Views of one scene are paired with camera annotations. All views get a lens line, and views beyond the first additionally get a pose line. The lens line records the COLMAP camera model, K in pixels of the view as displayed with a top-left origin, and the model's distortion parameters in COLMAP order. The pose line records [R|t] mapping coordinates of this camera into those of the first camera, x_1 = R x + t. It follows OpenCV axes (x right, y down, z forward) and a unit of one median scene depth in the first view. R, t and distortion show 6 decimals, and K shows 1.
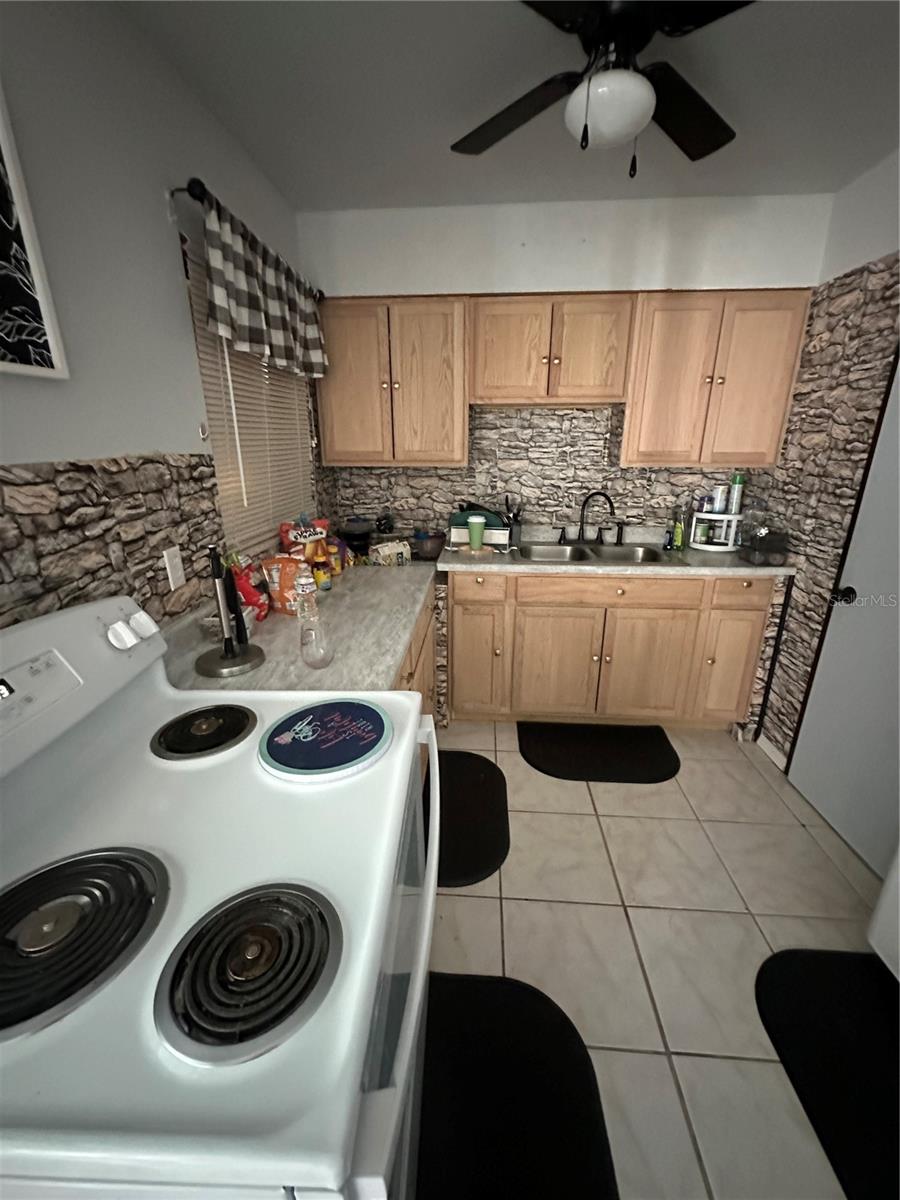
lens RADIAL K [[478.4, 0, 450.0], [0, 478.4, 600.0], [0, 0, 1]] dist [-0.002609, -0.000360]
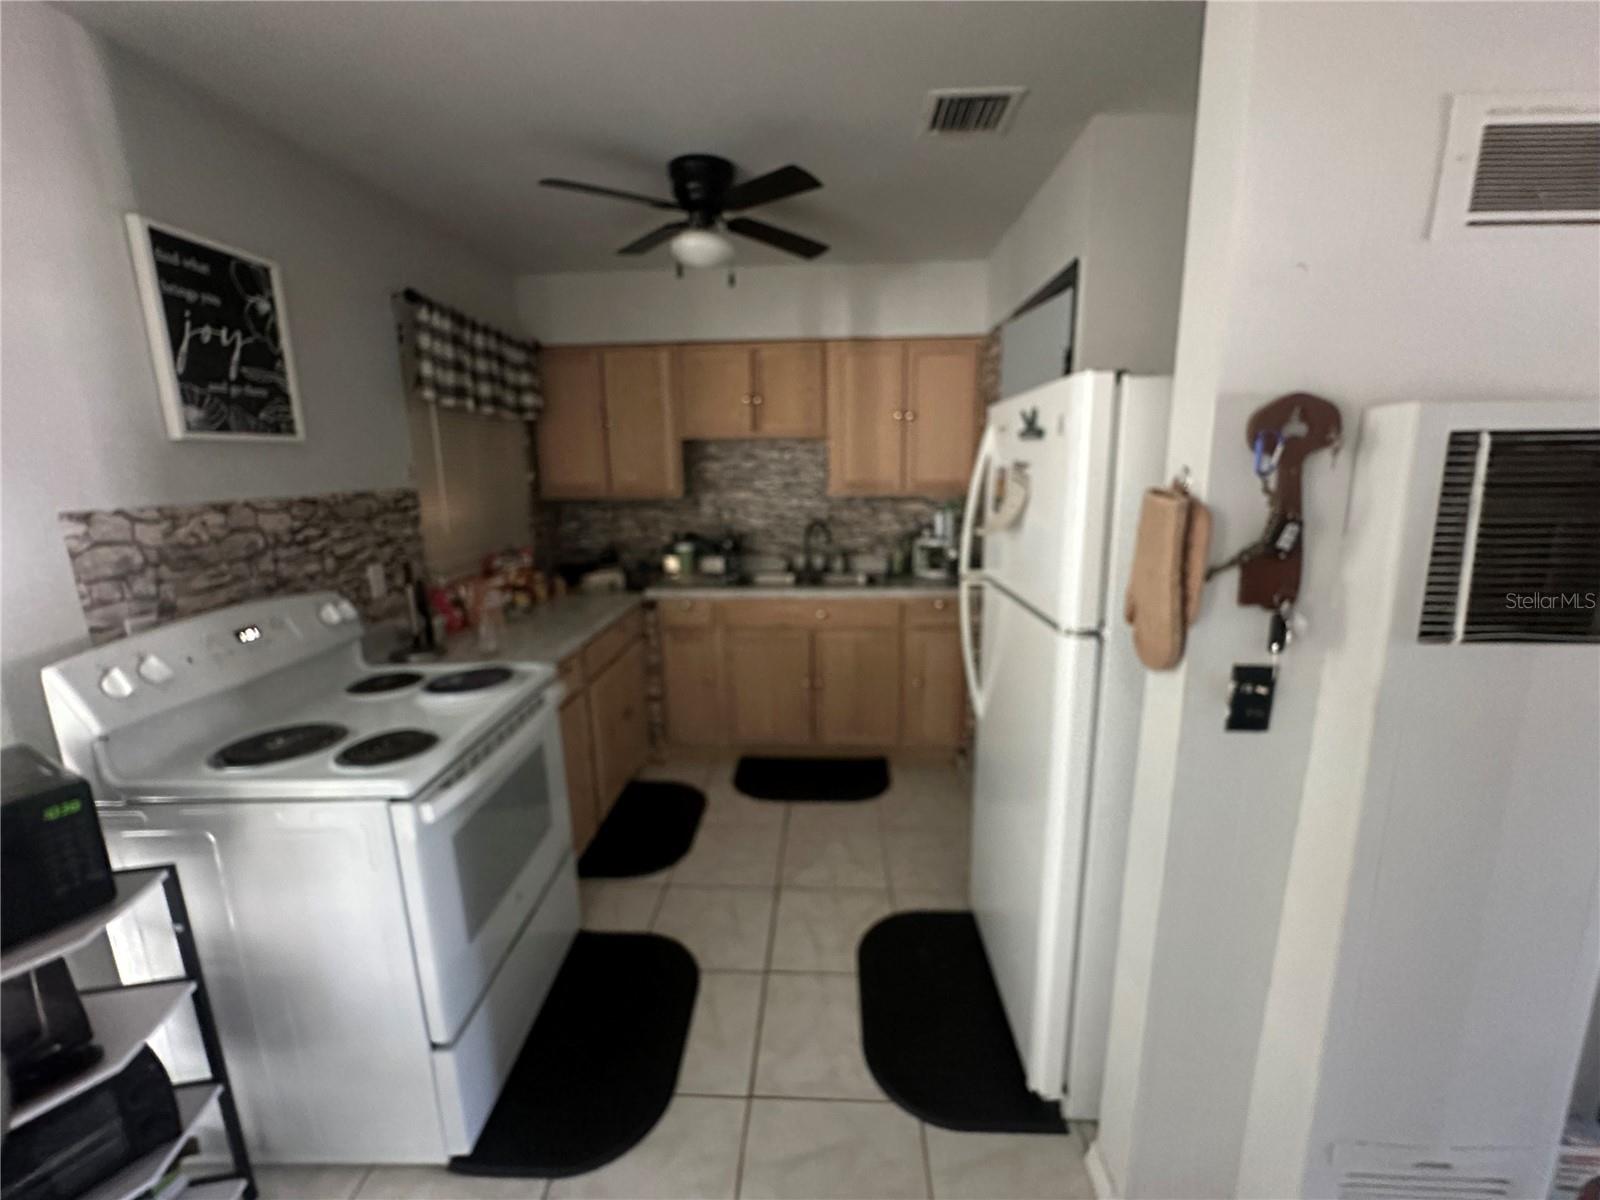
lens RADIAL K [[658.0, 0, 800.0], [0, 658.0, 600.0], [0, 0, 1]] dist [-0.012598, -0.000073]
pose [[0.999756, -0.014890, 0.016299, 0.306699], [0.016731, 0.992709, -0.119365, 0.128475], [-0.014402, 0.119609, 0.992717, -0.431882]]
